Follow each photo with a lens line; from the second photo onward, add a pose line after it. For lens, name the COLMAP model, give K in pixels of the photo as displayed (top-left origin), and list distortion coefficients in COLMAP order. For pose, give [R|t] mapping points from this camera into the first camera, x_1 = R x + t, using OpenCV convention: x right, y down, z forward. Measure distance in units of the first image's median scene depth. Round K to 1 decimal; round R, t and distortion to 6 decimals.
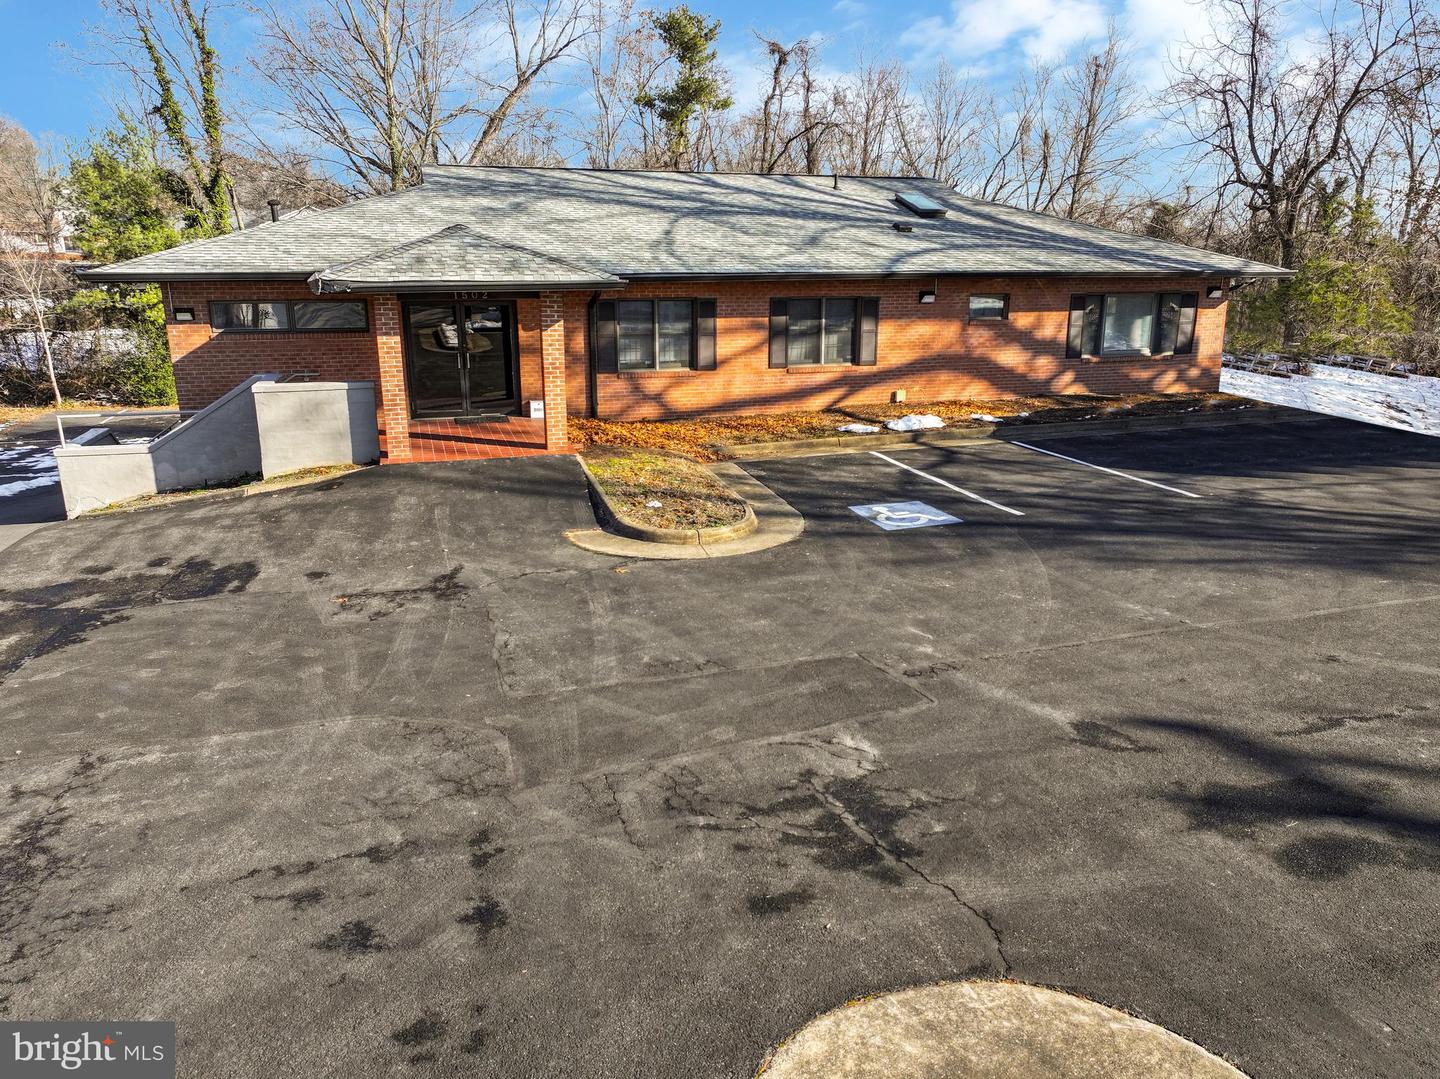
lens RADIAL K [[1012.6, 0, 718.4], [0, 1012.6, 541.6], [0, 0, 1]] dist [-0.002761, 0.019176]
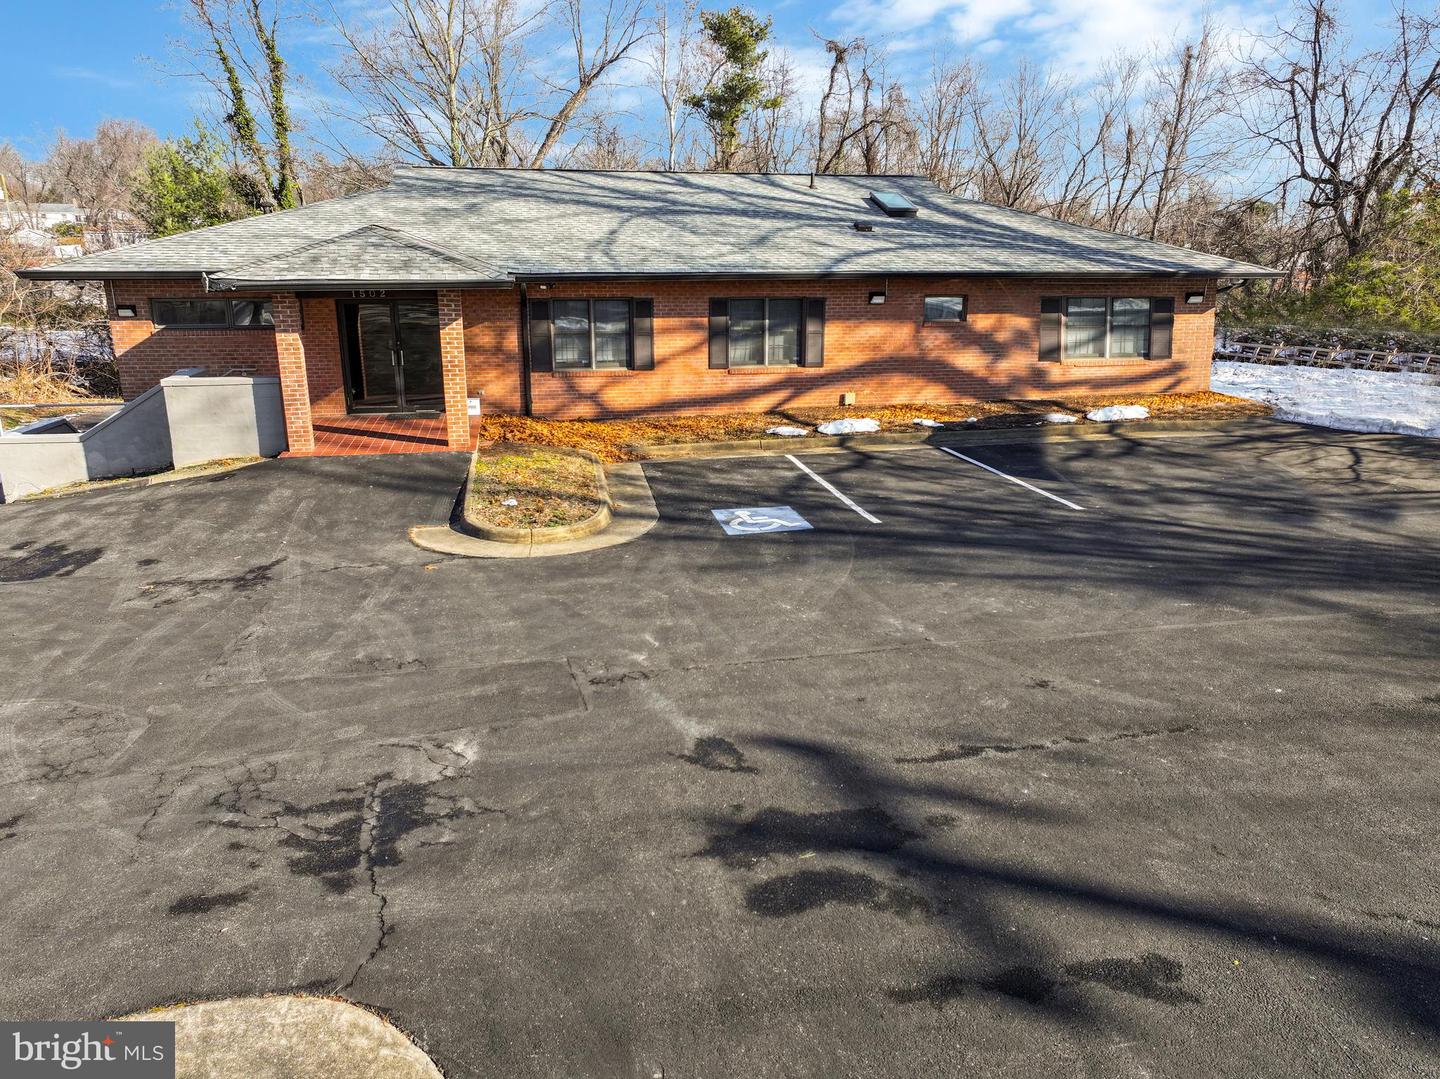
lens RADIAL K [[1012.6, 0, 715.6], [0, 1012.6, 540.6], [0, 0, 1]] dist [-0.002761, 0.019176]
pose [[0.994271, 0.028857, -0.102917, 0.215241], [-0.028980, 0.999580, 0.000299, -0.004843], [0.102882, 0.002685, 0.994690, 0.019641]]
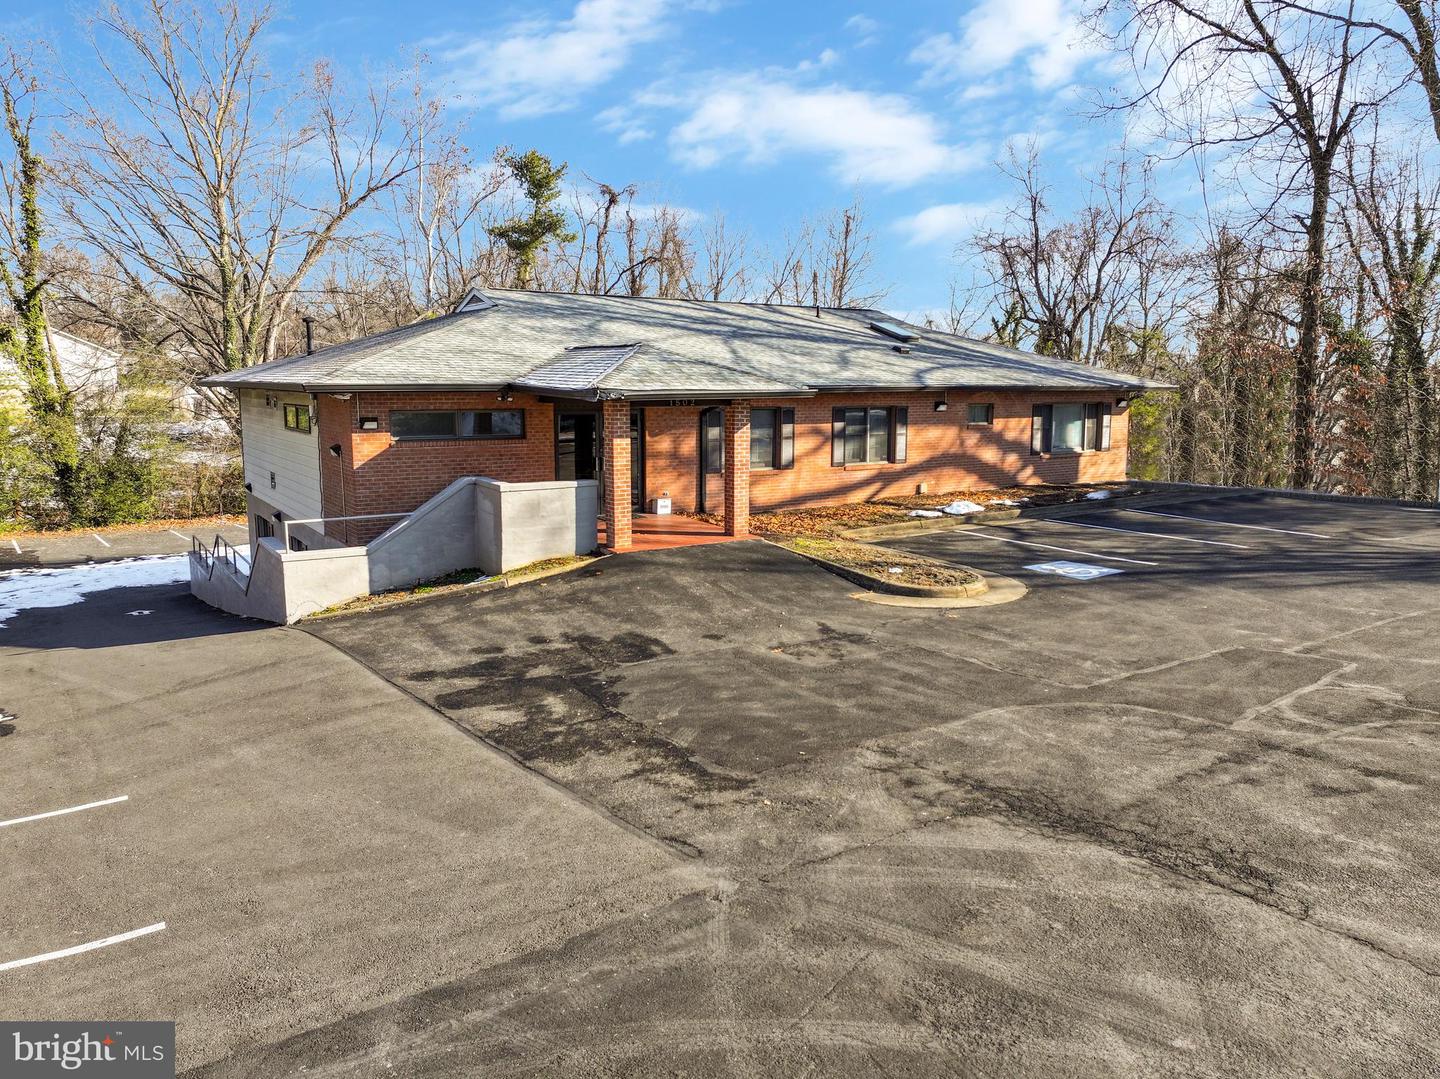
lens RADIAL K [[1012.6, 0, 723.1], [0, 1012.6, 544.6], [0, 0, 1]] dist [-0.002761, 0.019176]
pose [[0.958851, -0.042695, 0.280681, -0.524999], [0.074200, 0.991952, -0.102592, 0.035548], [-0.274042, 0.119197, 0.954302, -0.081707]]
